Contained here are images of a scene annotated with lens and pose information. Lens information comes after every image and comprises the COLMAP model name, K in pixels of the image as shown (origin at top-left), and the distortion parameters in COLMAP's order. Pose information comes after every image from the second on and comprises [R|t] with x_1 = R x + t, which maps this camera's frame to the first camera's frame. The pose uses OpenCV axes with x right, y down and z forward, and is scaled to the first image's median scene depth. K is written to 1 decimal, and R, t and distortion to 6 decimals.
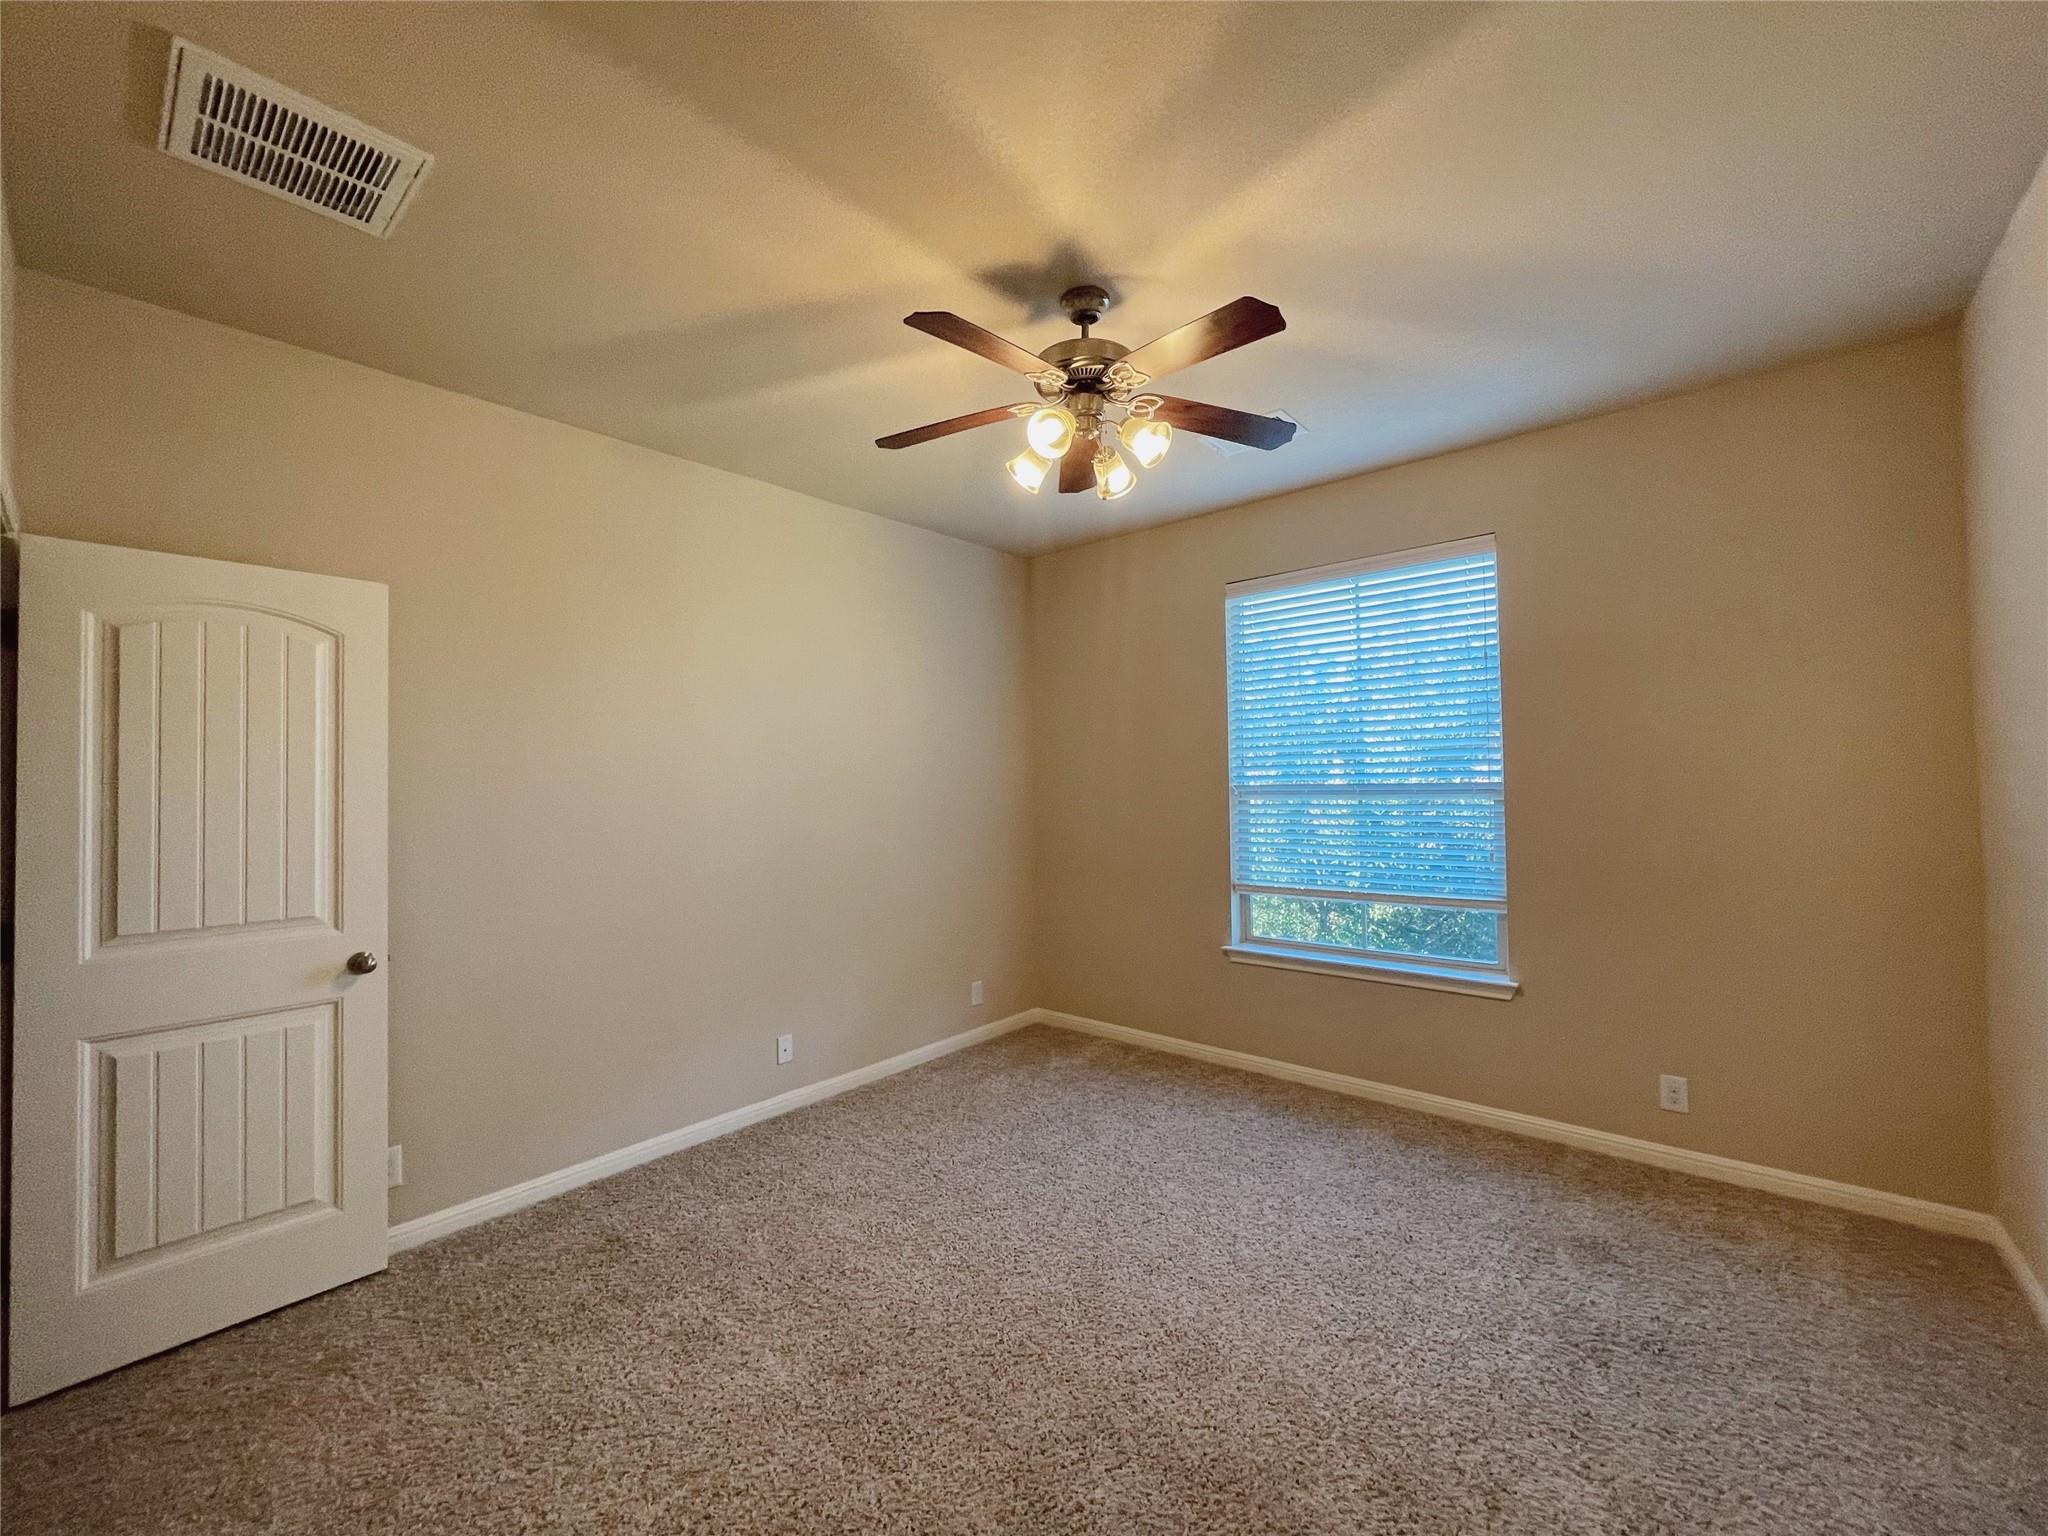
lens RADIAL K [[832.1, 0, 1024.0], [0, 832.1, 768.0], [0, 0, 1]] dist [0.003097, 0.000793]
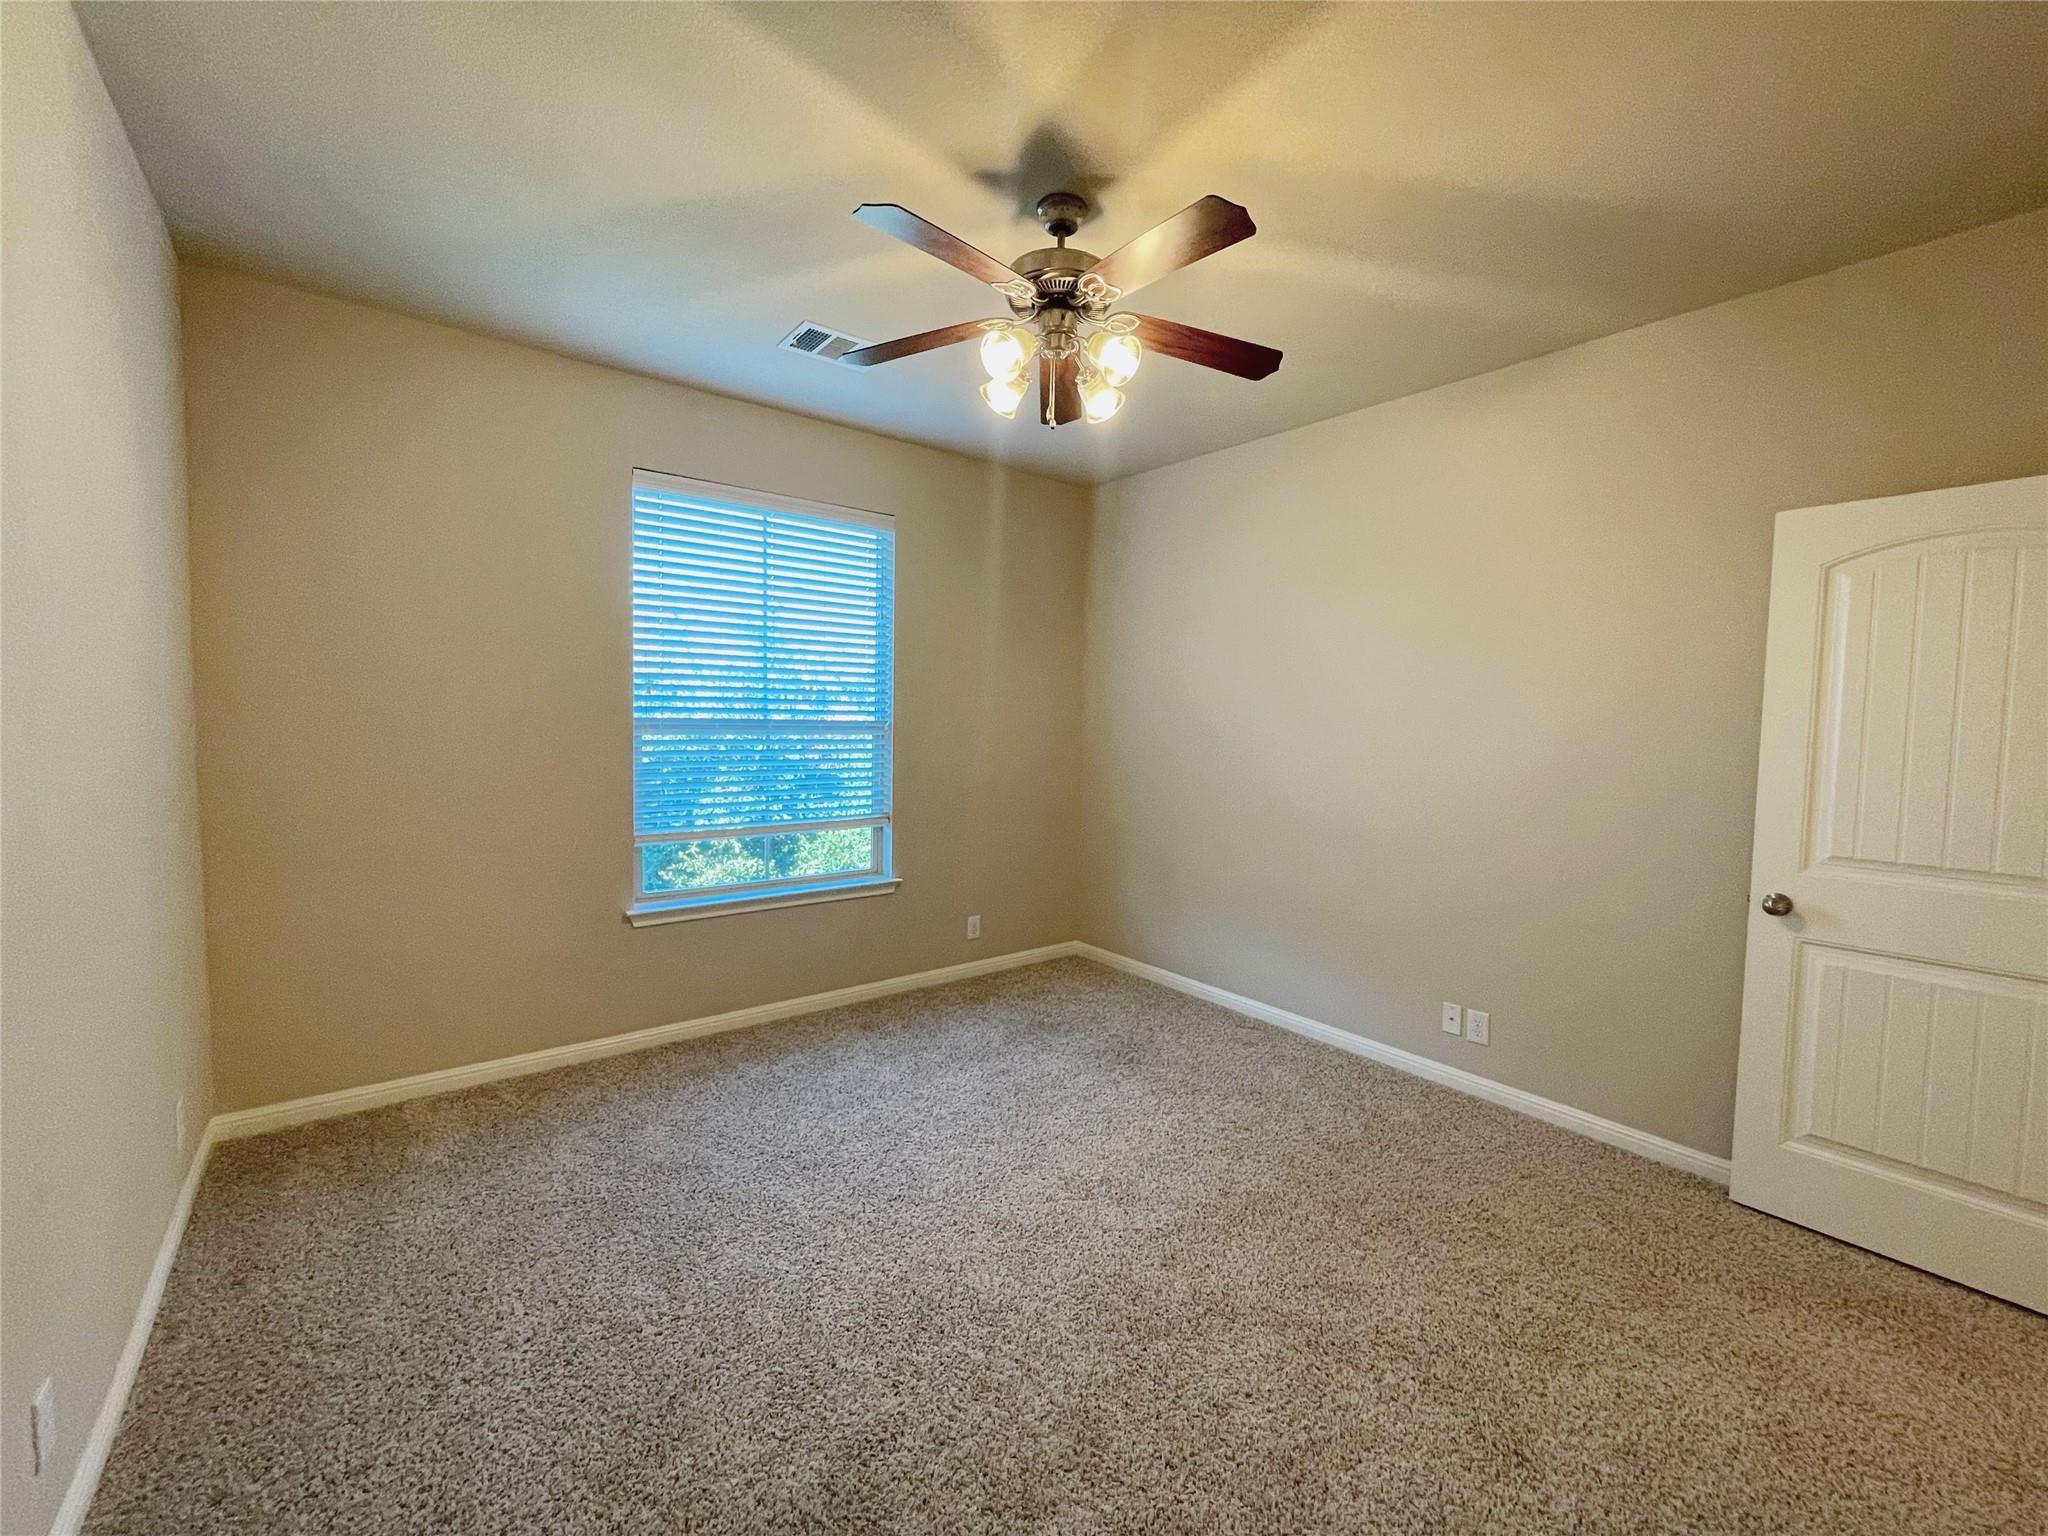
lens RADIAL K [[832.1, 0, 1024.0], [0, 832.1, 768.0], [0, 0, 1]] dist [0.003097, 0.000793]
pose [[0.190784, -0.040168, 0.980810, -0.618544], [-0.033444, 0.998316, 0.047390, 0.022048], [-0.981062, -0.041843, 0.189119, 0.577314]]
